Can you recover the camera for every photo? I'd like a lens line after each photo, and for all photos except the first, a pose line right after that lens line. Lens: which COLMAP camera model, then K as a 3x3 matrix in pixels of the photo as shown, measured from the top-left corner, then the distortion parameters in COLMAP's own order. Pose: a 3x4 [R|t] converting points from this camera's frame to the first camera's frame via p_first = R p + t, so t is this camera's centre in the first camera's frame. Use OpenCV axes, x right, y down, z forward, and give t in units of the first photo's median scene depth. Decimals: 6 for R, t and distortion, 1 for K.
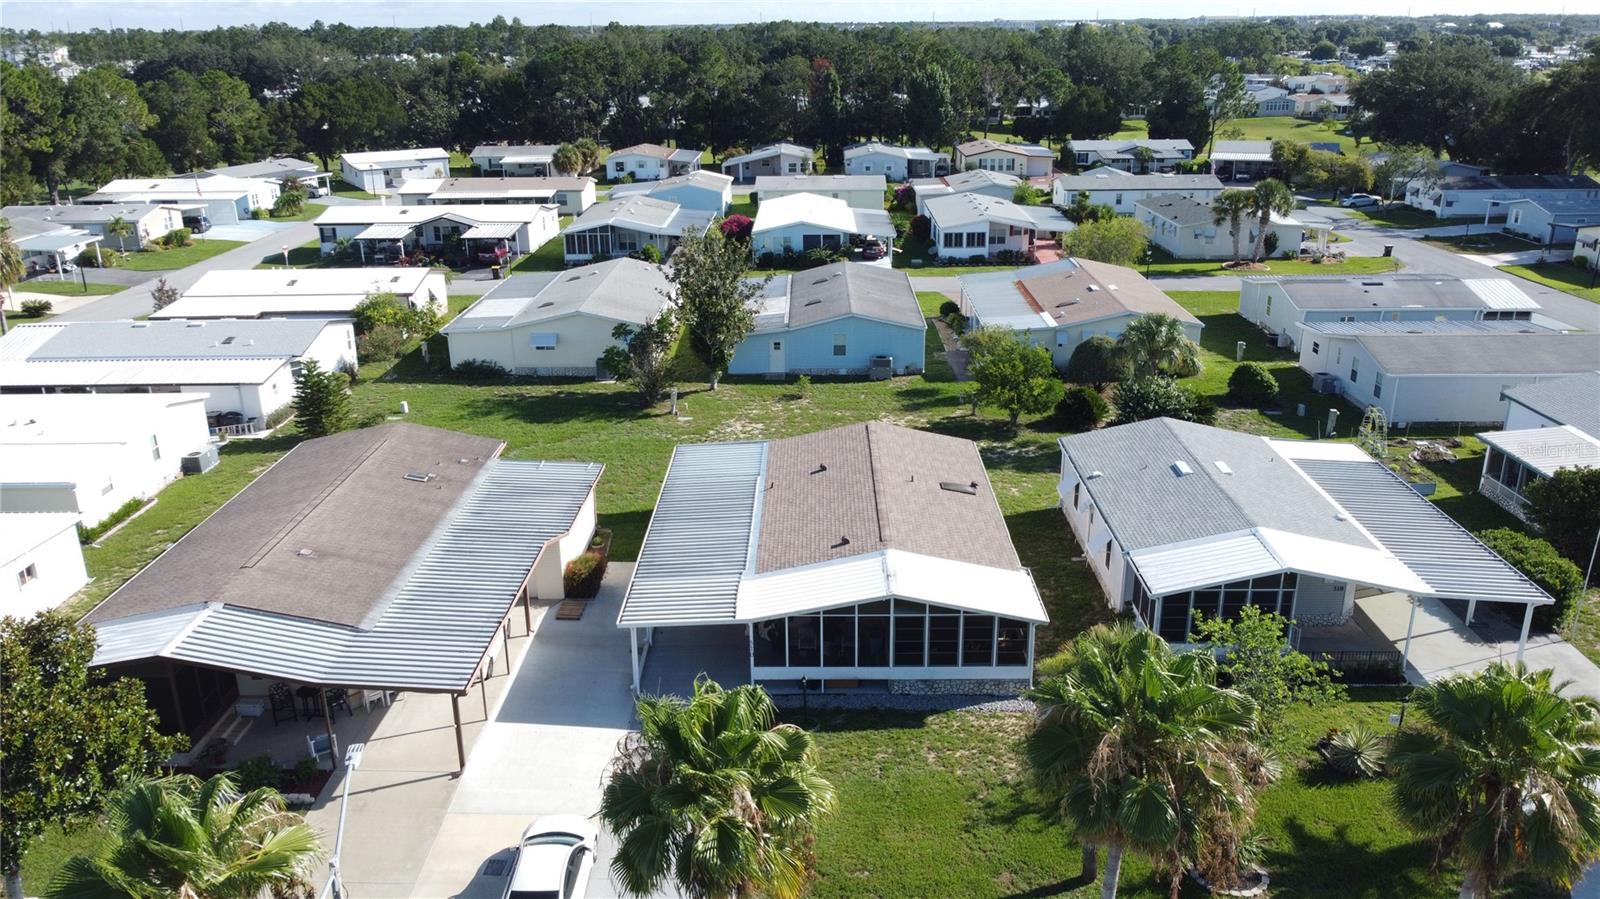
lens RADIAL K [[1209.8, 0, 808.7], [0, 1209.8, 453.6], [0, 0, 1]] dist [0.008587, -0.025224]
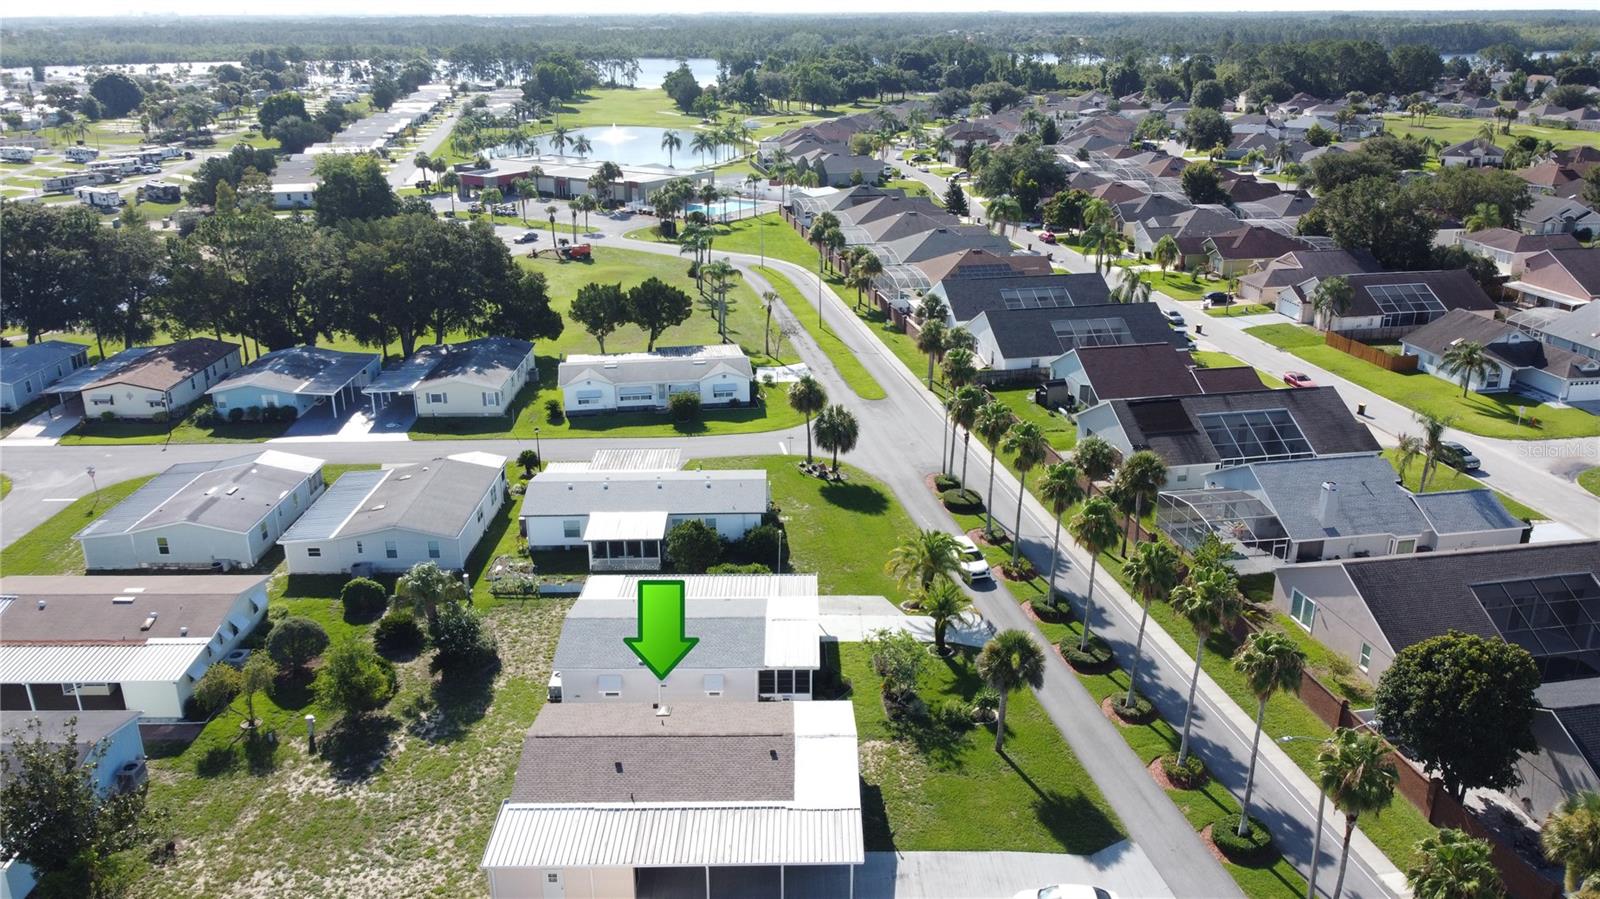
lens RADIAL K [[1209.8, 0, 806.0], [0, 1209.8, 444.0], [0, 0, 1]] dist [0.008587, -0.025224]
pose [[-0.014718, -0.324833, 0.945657, -0.455780], [0.335854, 0.889206, 0.310669, -0.258700], [-0.941799, 0.322175, 0.096009, 0.256535]]
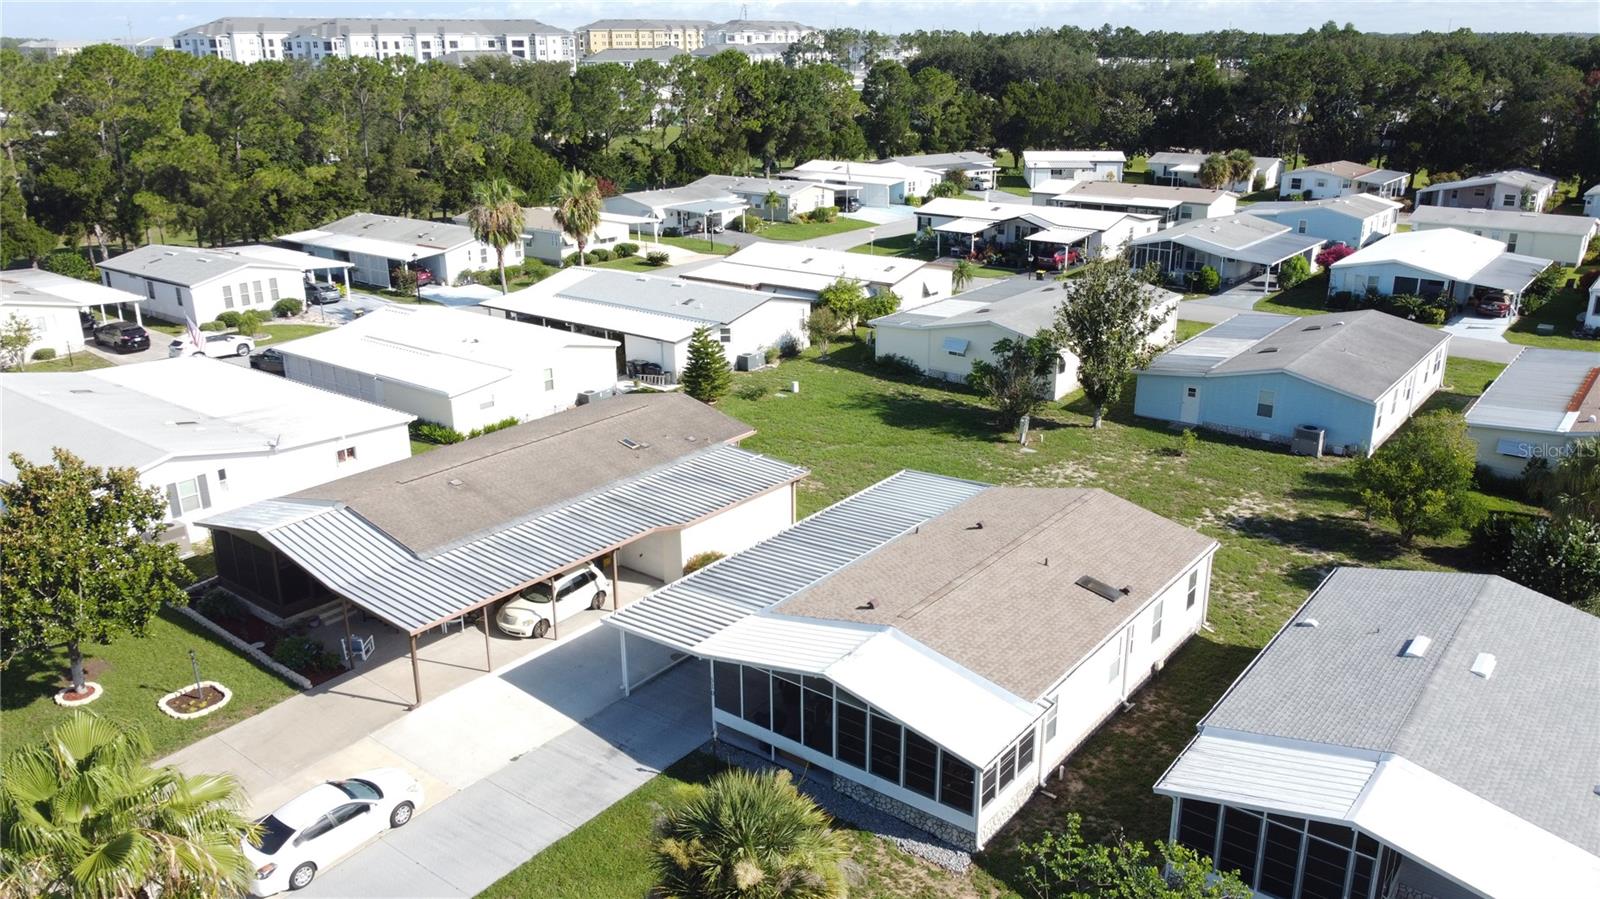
lens RADIAL K [[1209.8, 0, 809.3], [0, 1209.8, 465.8], [0, 0, 1]] dist [0.008587, -0.025224]
pose [[0.797680, 0.207570, -0.566234, 0.169991], [-0.205280, 0.976289, 0.068699, -0.027734], [0.567068, 0.061437, 0.821377, 0.094353]]
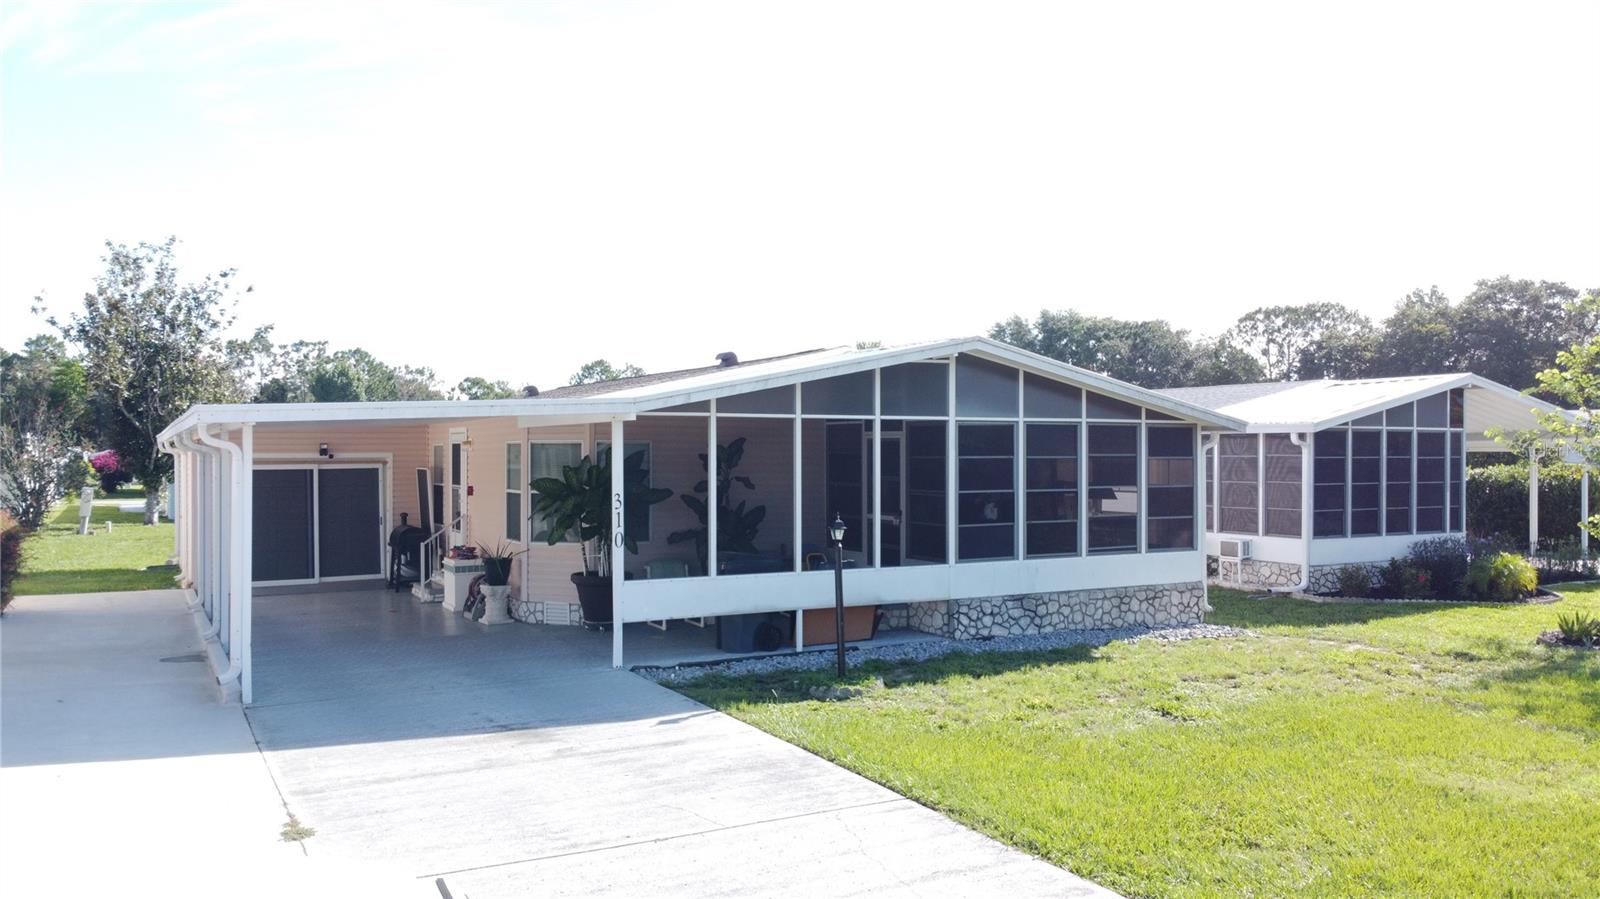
lens RADIAL K [[1209.8, 0, 803.7], [0, 1209.8, 451.6], [0, 0, 1]] dist [0.008587, -0.025224]
pose [[0.872377, 0.010908, 0.488711, -0.057936], [0.153834, 0.942830, -0.295646, 0.086302], [-0.463997, 0.333095, 0.820826, 0.234806]]
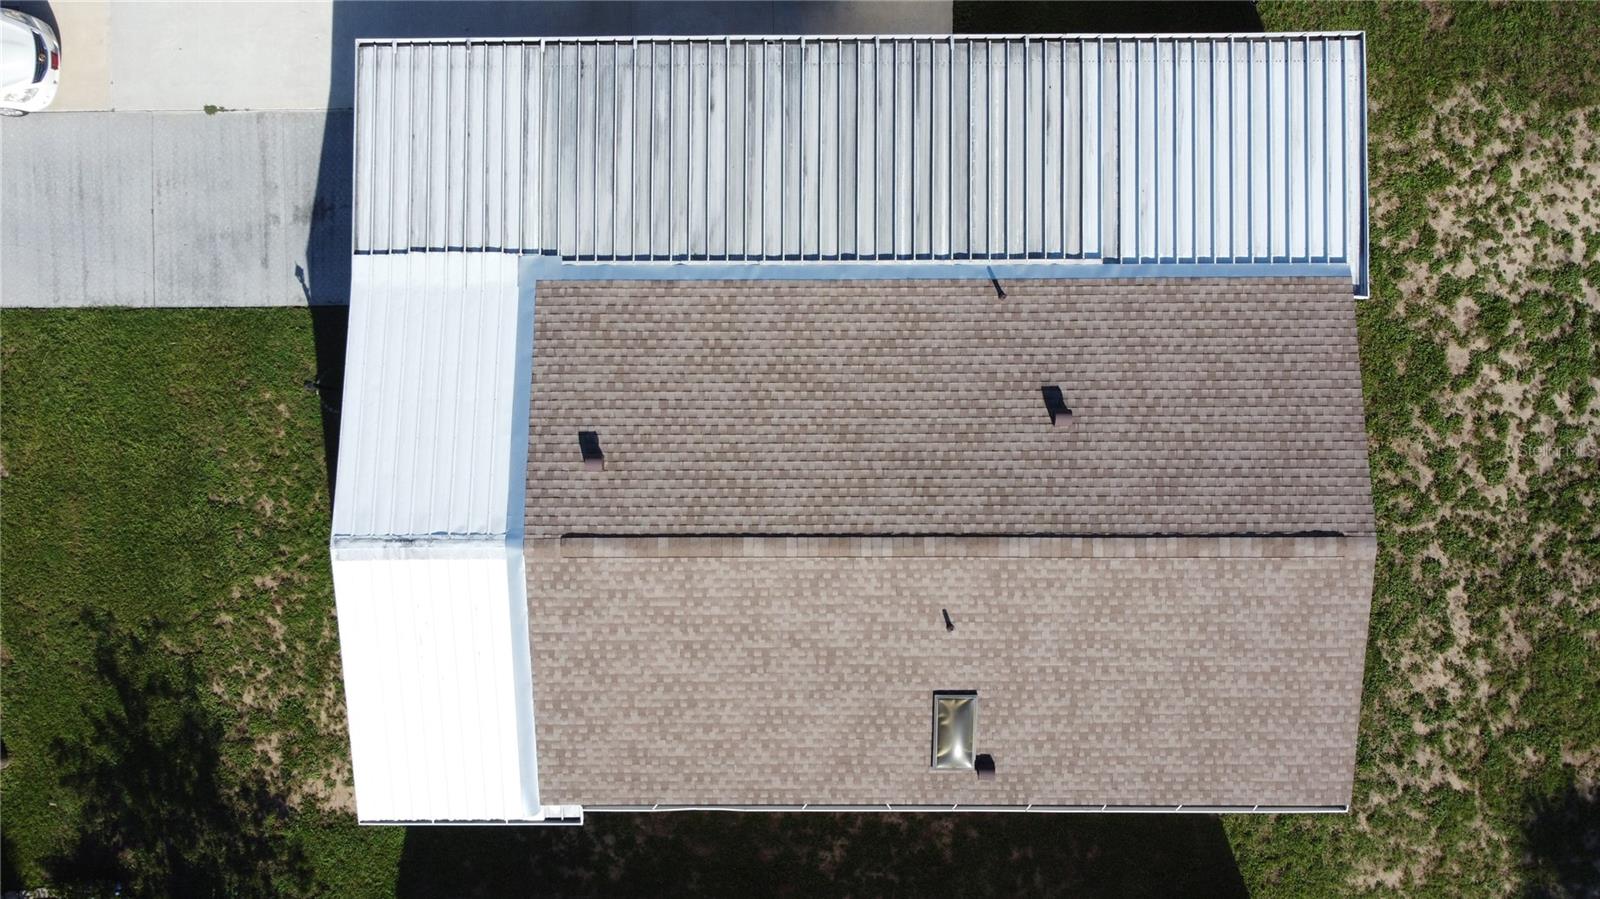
lens RADIAL K [[1209.8, 0, 793.9], [0, 1209.8, 457.5], [0, 0, 1]] dist [0.008587, -0.025224]
pose [[0.006515, 0.999720, 0.022747, 0.006562], [-0.319236, -0.019478, 0.947475, -0.149525], [0.947653, -0.013434, 0.319020, 0.338254]]
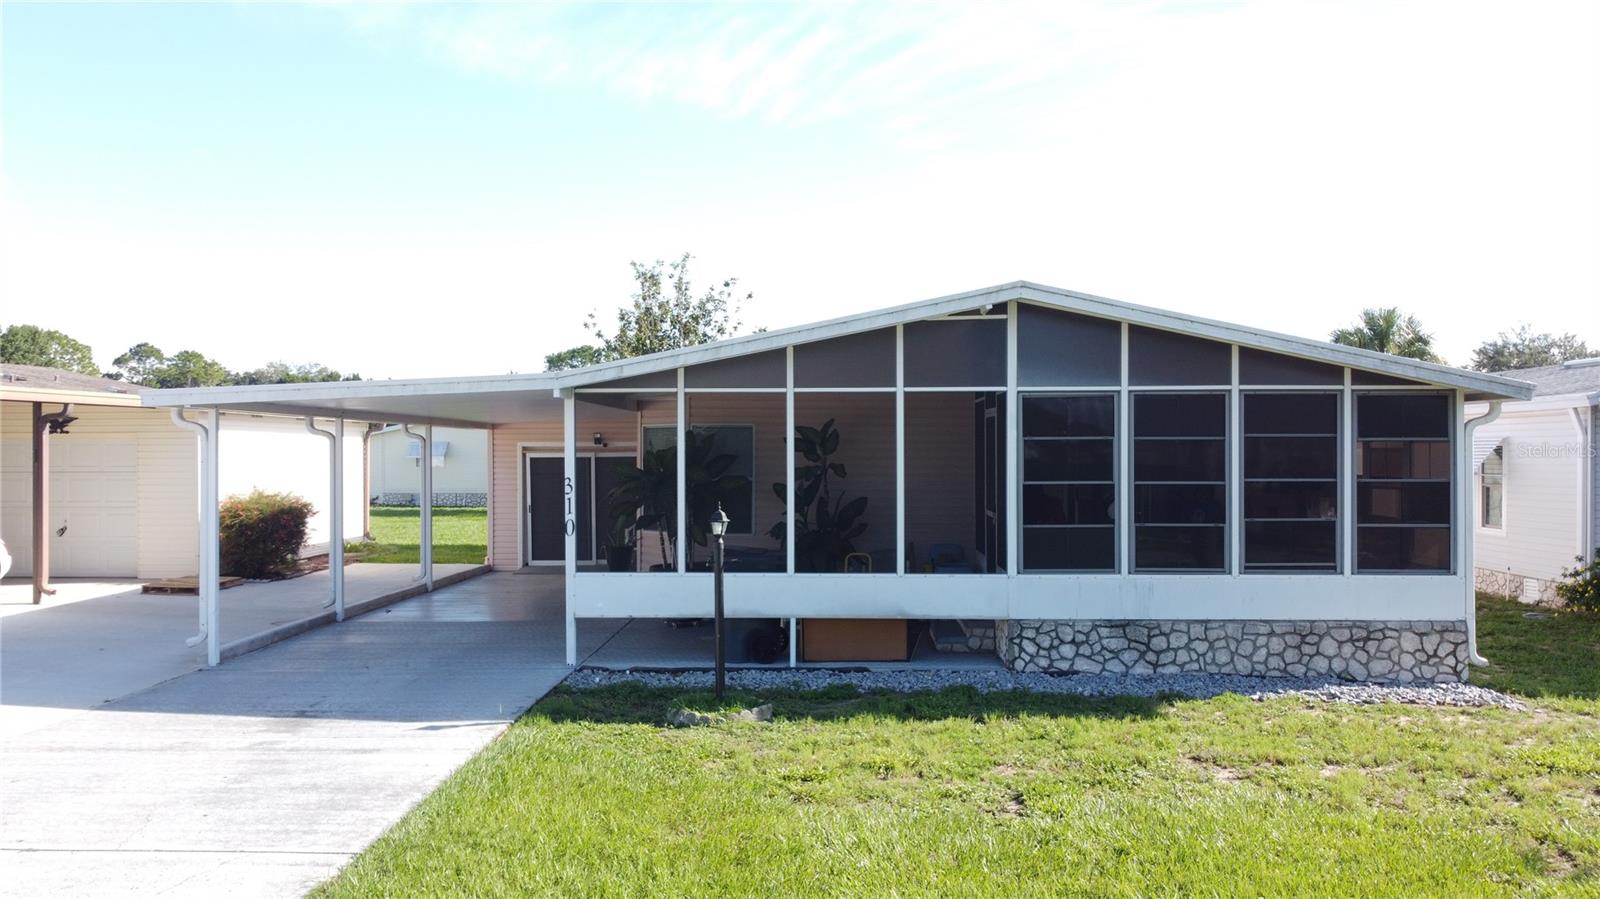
lens RADIAL K [[1209.8, 0, 804.0], [0, 1209.8, 451.9], [0, 0, 1]] dist [0.008587, -0.025224]
pose [[0.999464, 0.008491, -0.031628, 0.008232], [-0.018480, 0.943568, -0.330663, 0.086019], [0.027036, 0.331070, 0.943219, 0.238140]]
